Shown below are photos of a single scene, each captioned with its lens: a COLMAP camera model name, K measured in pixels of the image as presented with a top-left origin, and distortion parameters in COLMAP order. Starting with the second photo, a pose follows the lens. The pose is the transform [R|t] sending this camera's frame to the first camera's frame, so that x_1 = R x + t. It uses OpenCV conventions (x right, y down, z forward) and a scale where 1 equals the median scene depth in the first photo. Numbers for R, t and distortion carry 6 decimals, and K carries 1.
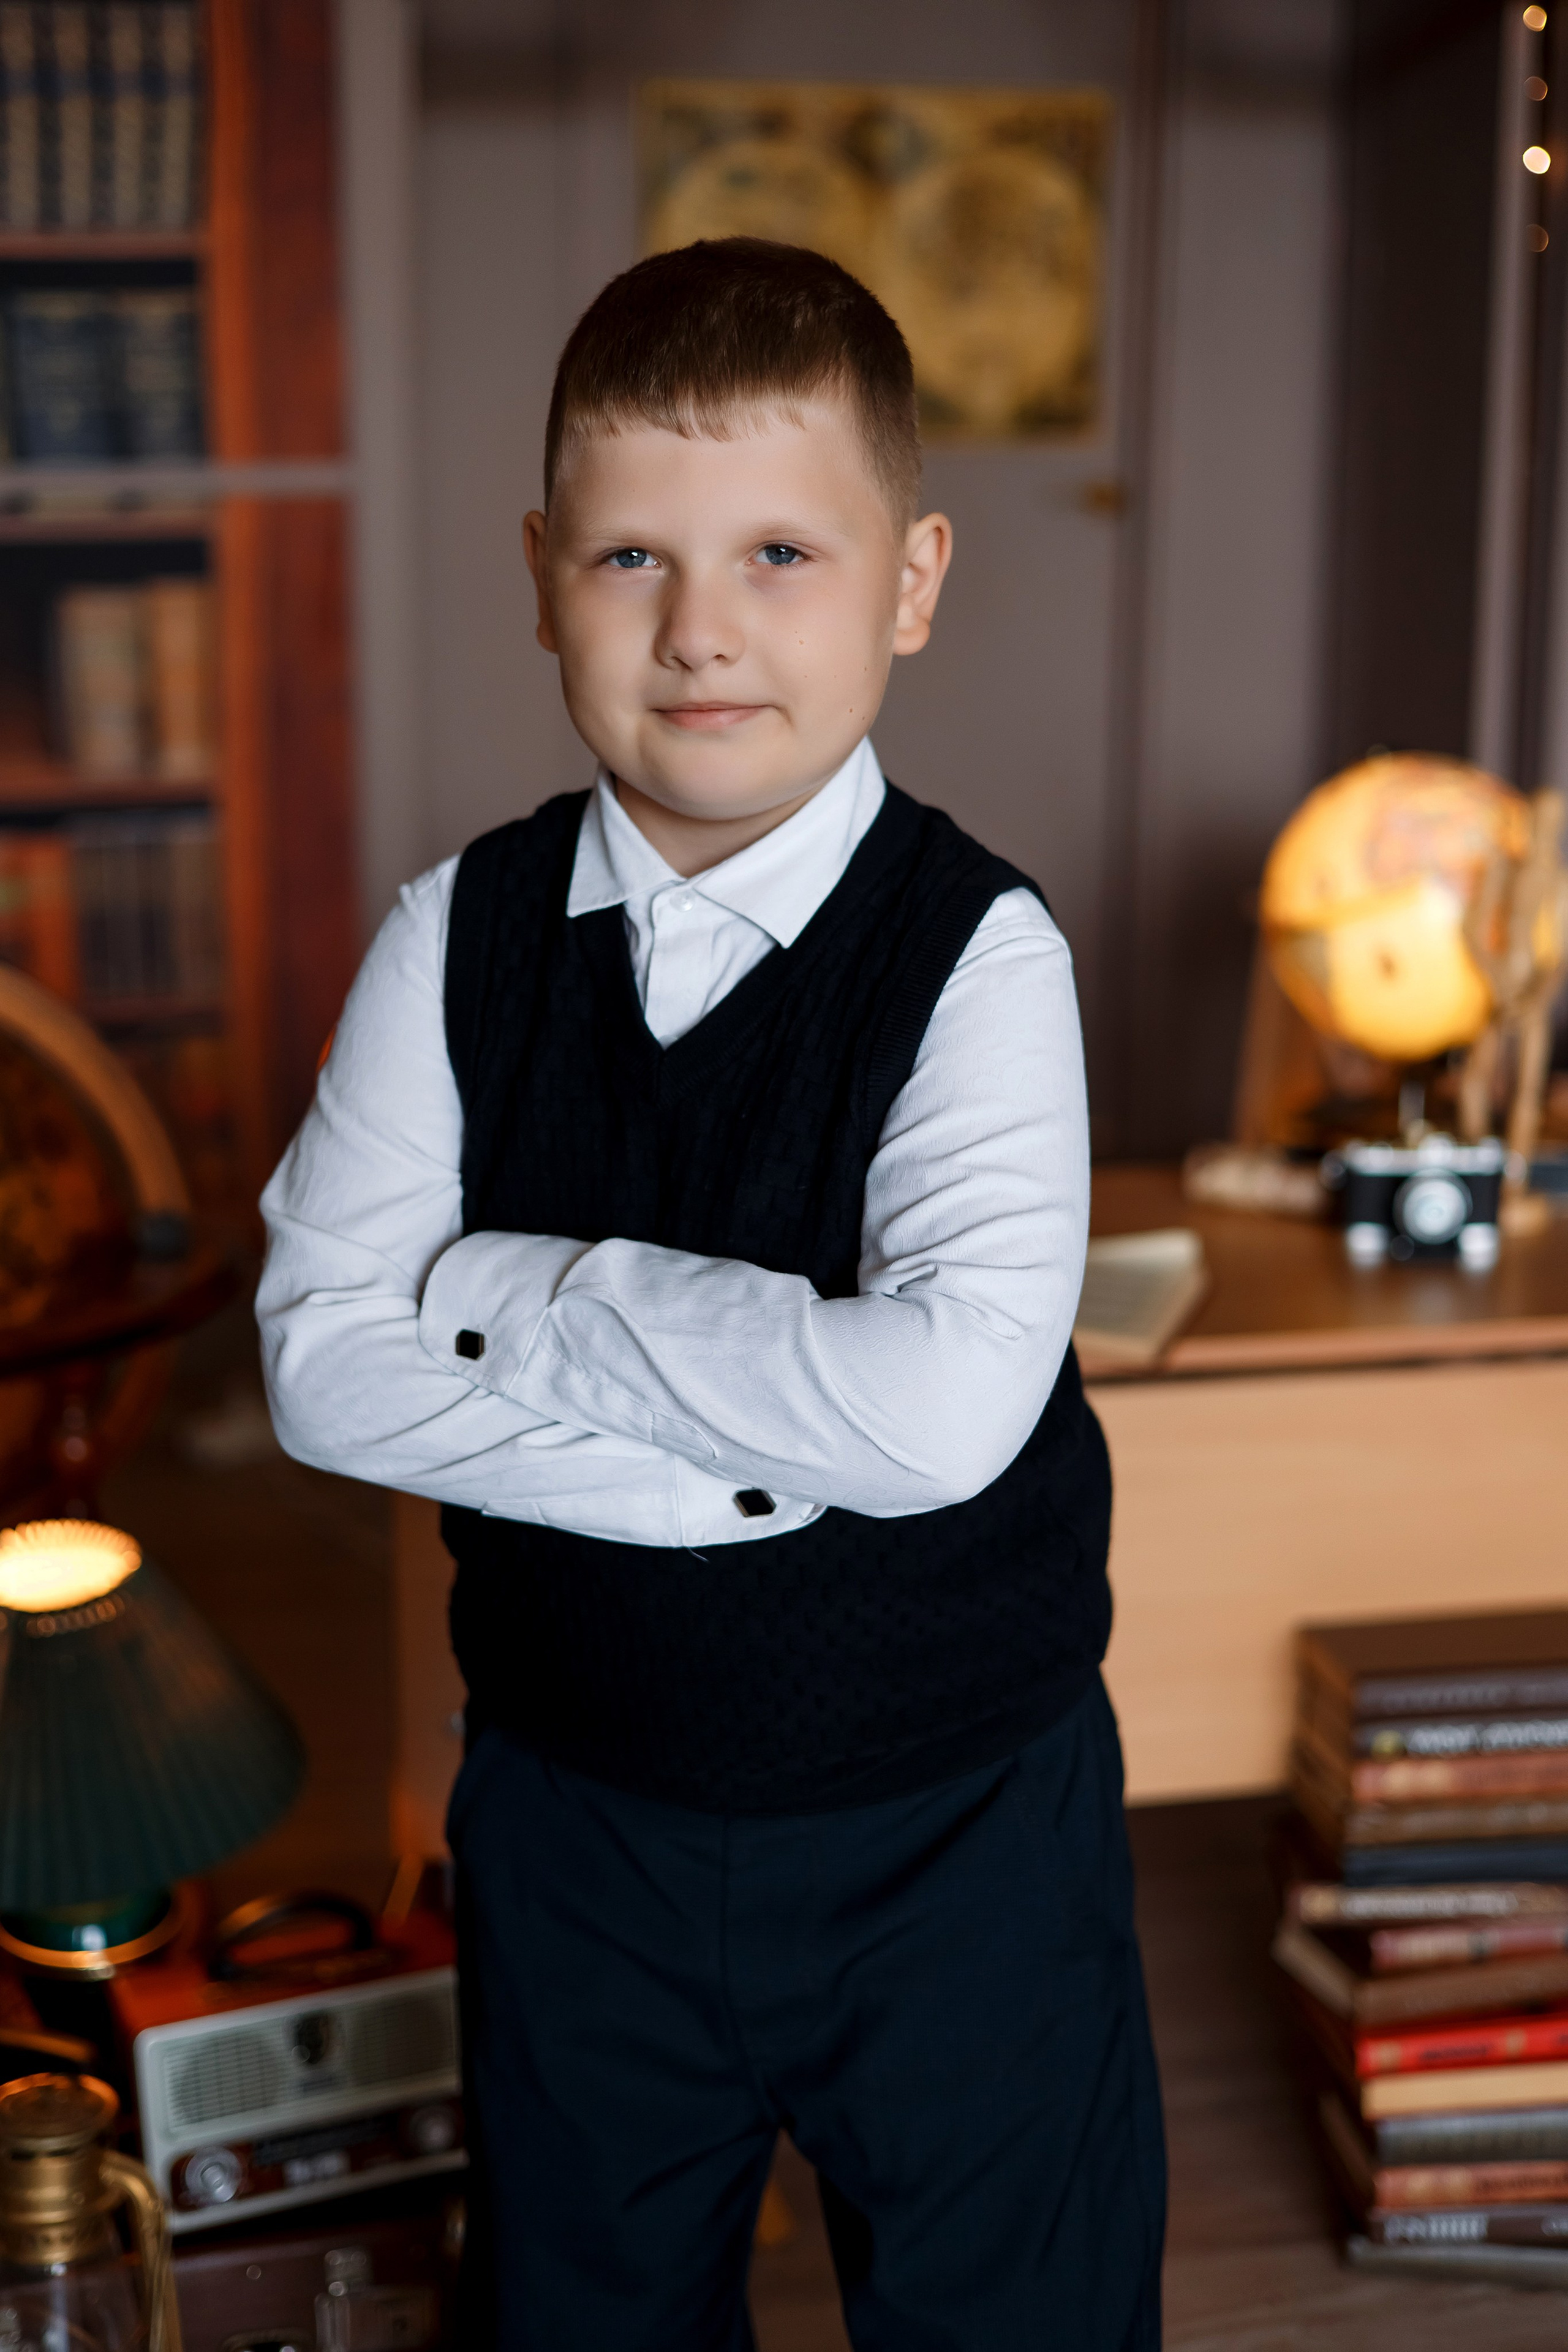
lens RADIAL K [[3514.6, 0, 784.0], [0, 3514.6, 1176.0], [0, 0, 1]] dist [-0.002148, 0.049064]
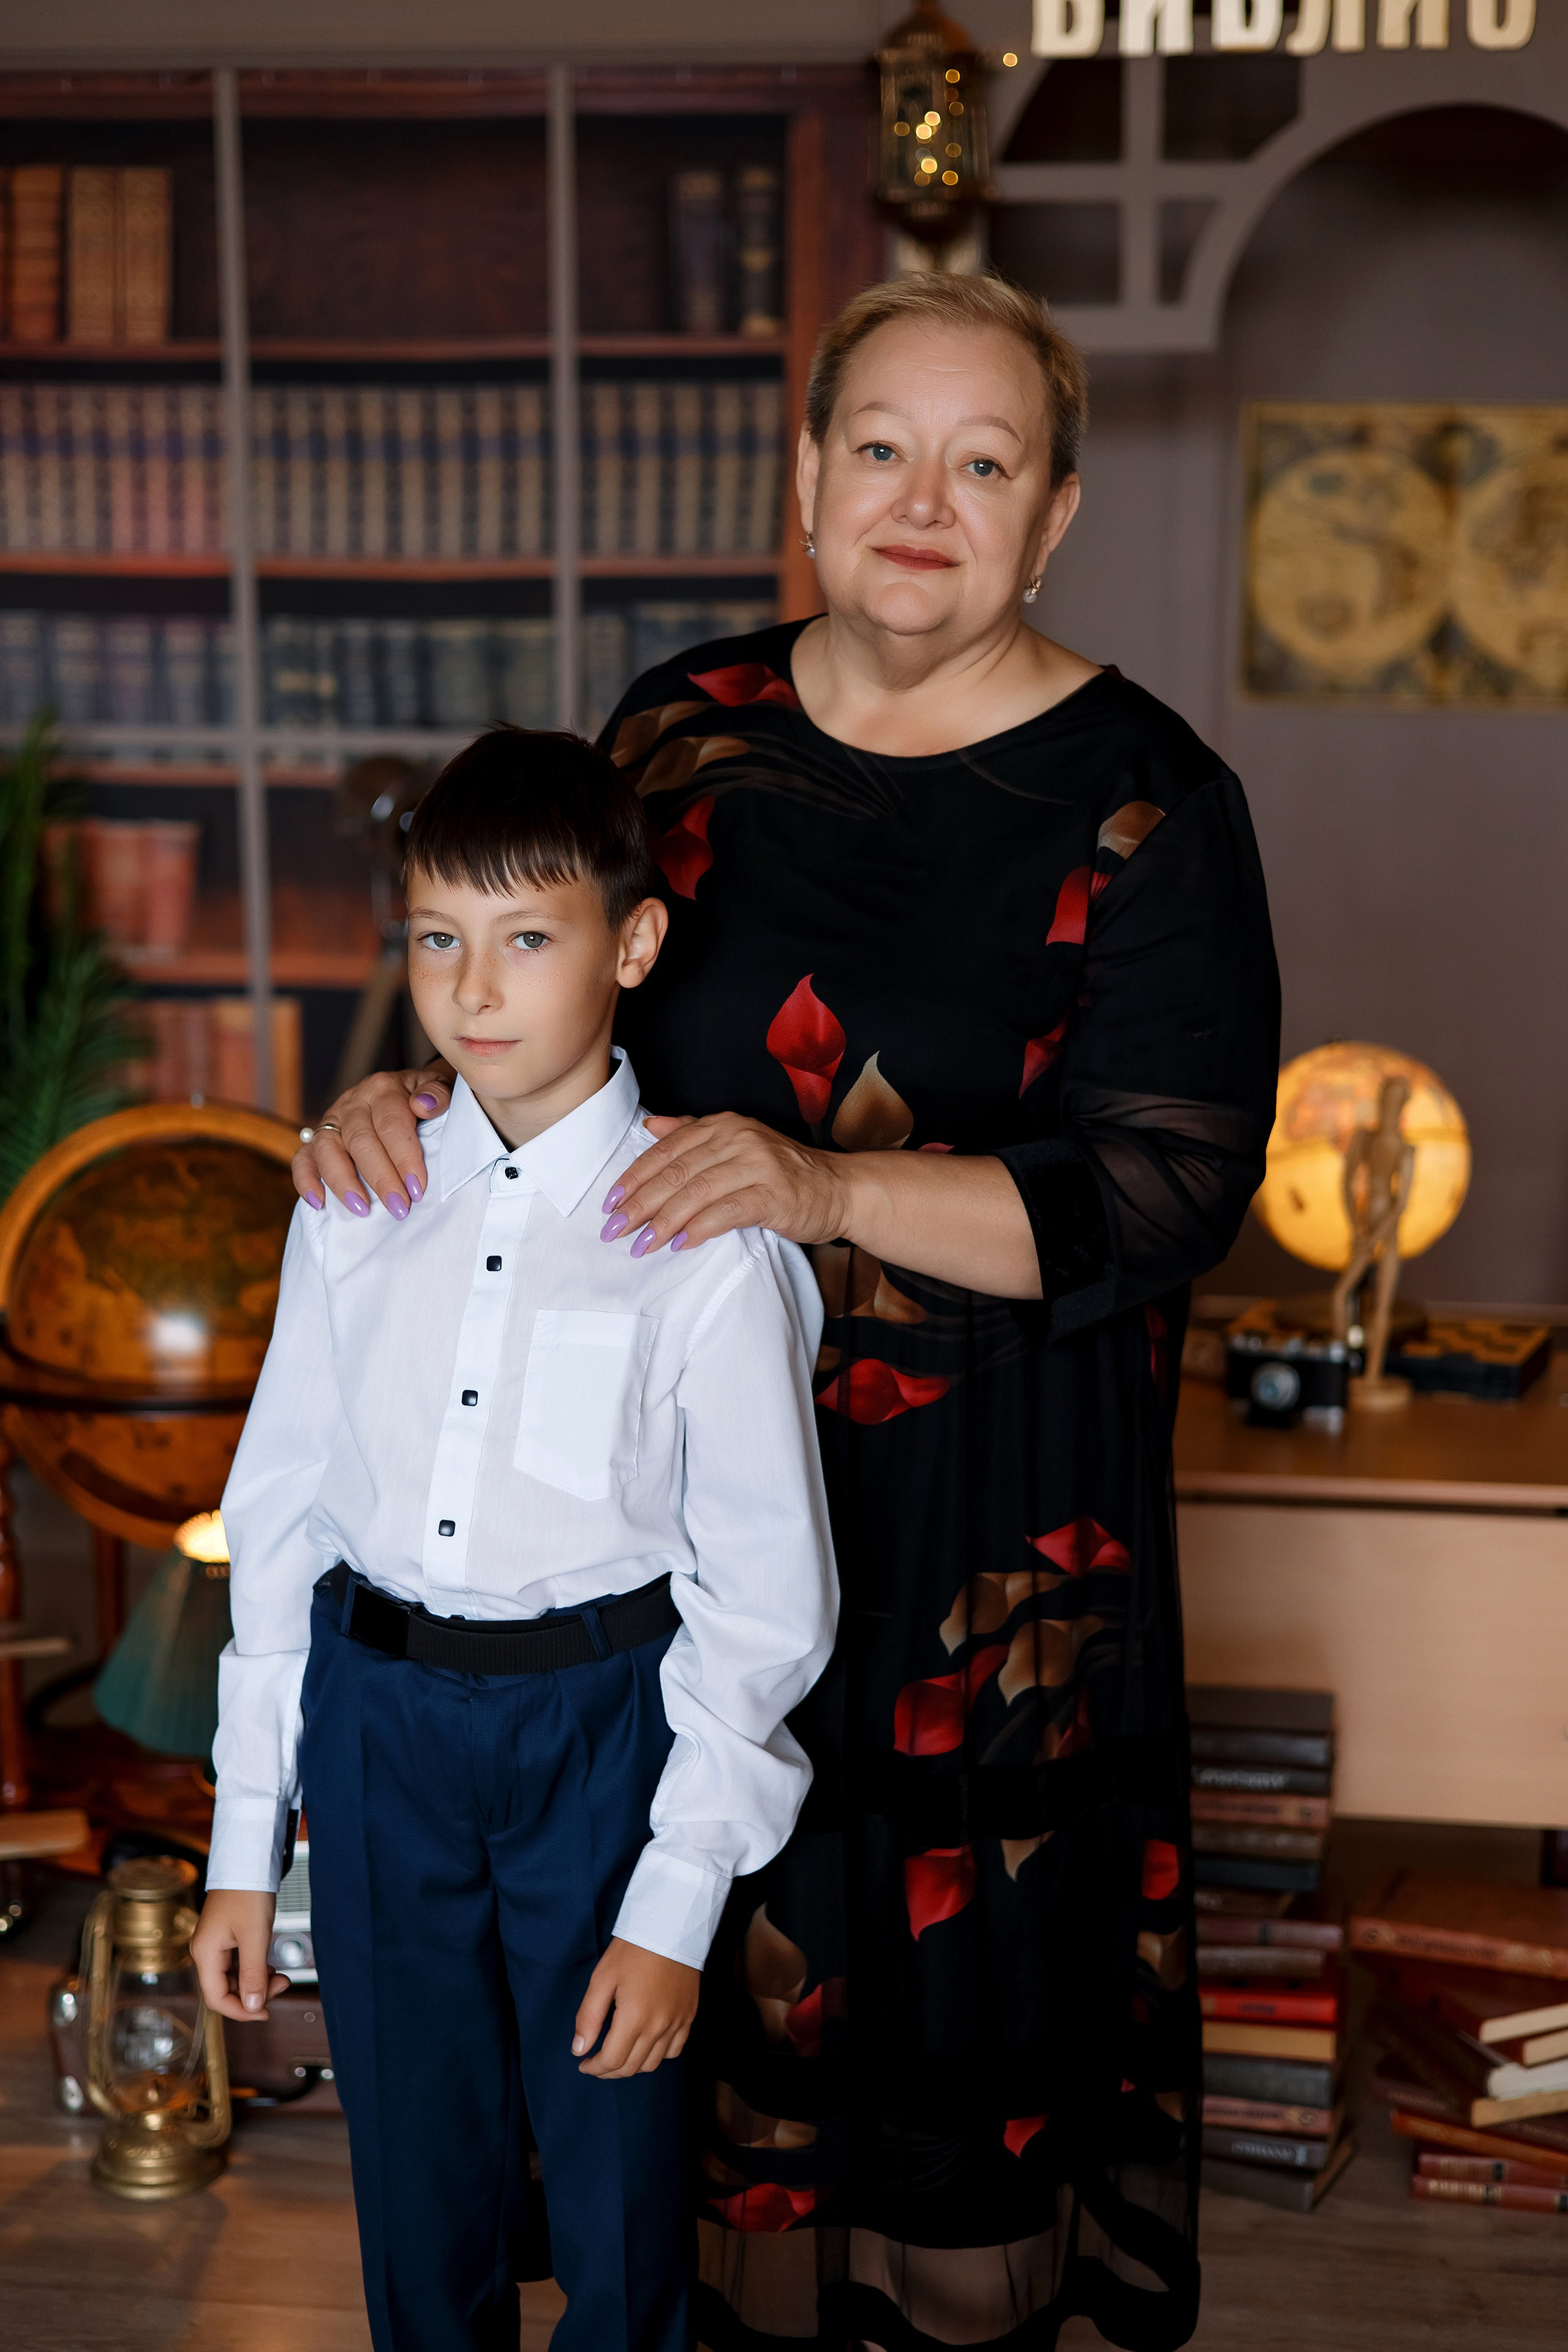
lens RADIAL K [[3514.6, 0, 784.0], [0, 3514.6, 1176.0], [0, 0, 1]] dist [-0.002148, 0.049064]
pose [[0.939875, 0.070875, -0.334083, 0.277707], [-0.081912, 0.996458, -0.019047, -0.018373], [0.331549, 0.045267, 0.942351, -0.197010]]
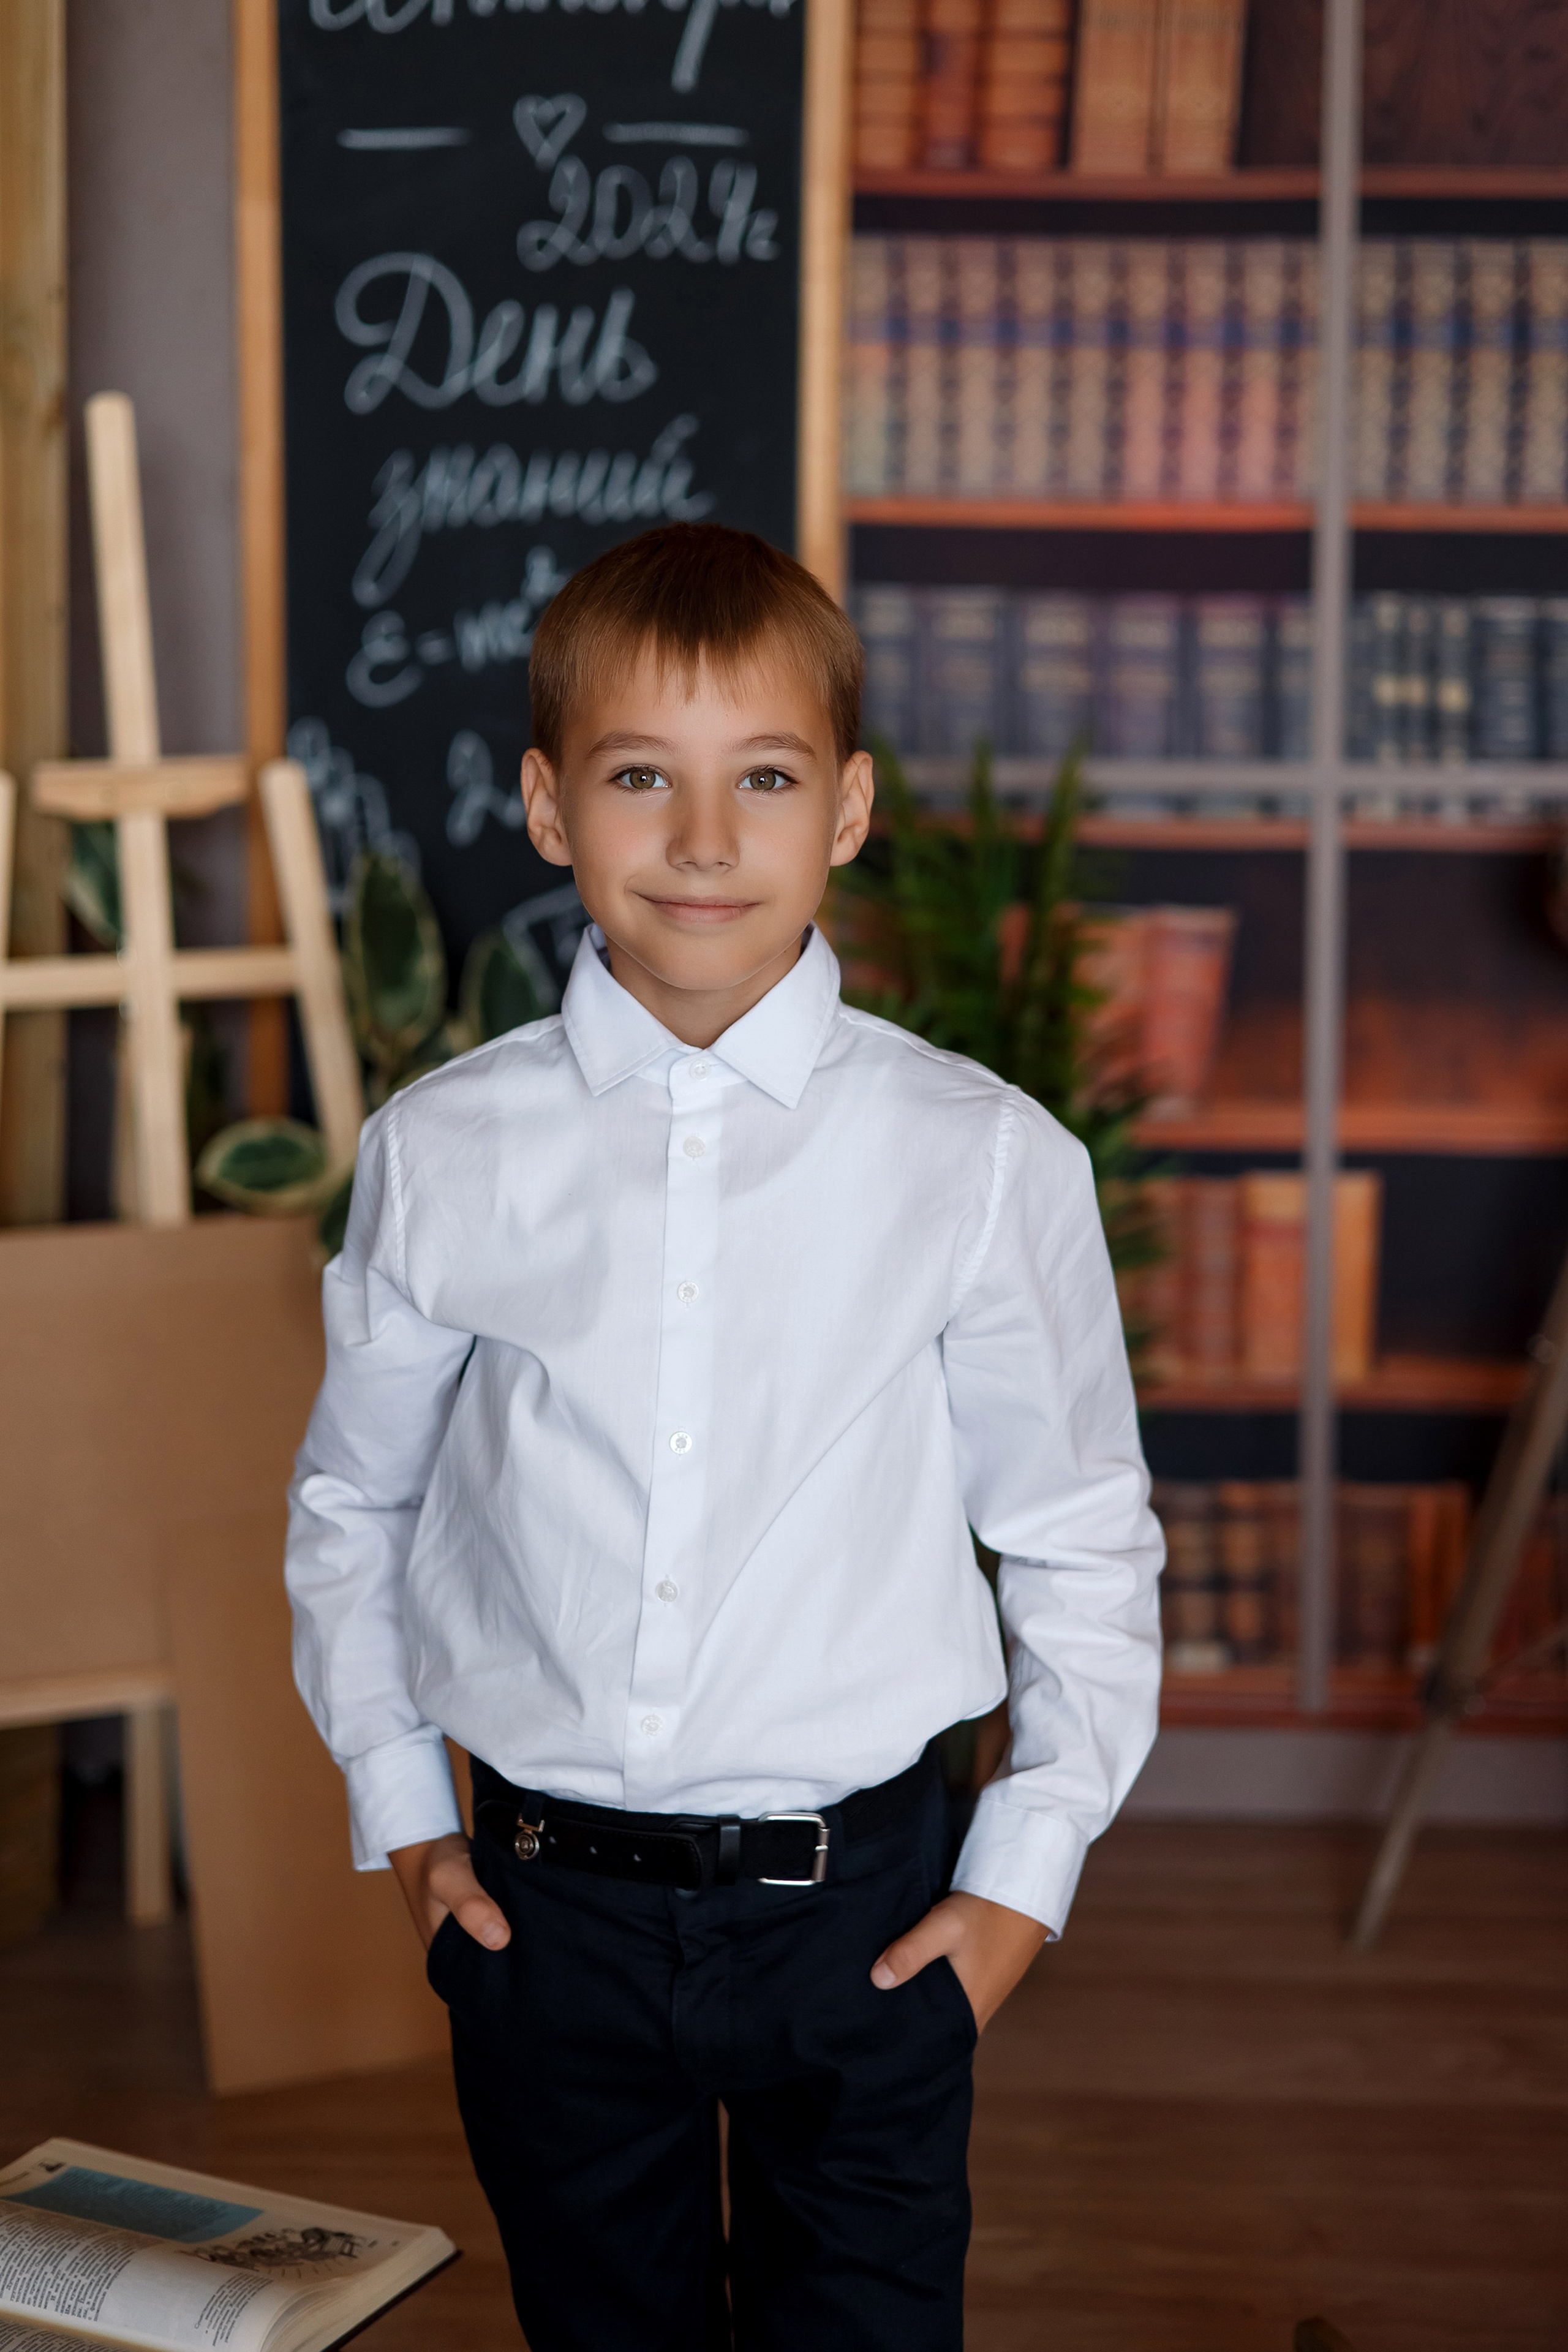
lens RADIAL K [[3514.6, 0, 784.0], [0, 3514.6, 1176.0], [0, 0, 1]] dist [-0.002148, 0.049064]
pose [[0.961817, 0.048482, -0.269366, -0.251251], [-0.066625, 0.996055, -0.058621, -0.033029], [0.265461, 0.074330, 0.961252, 0.108748]]
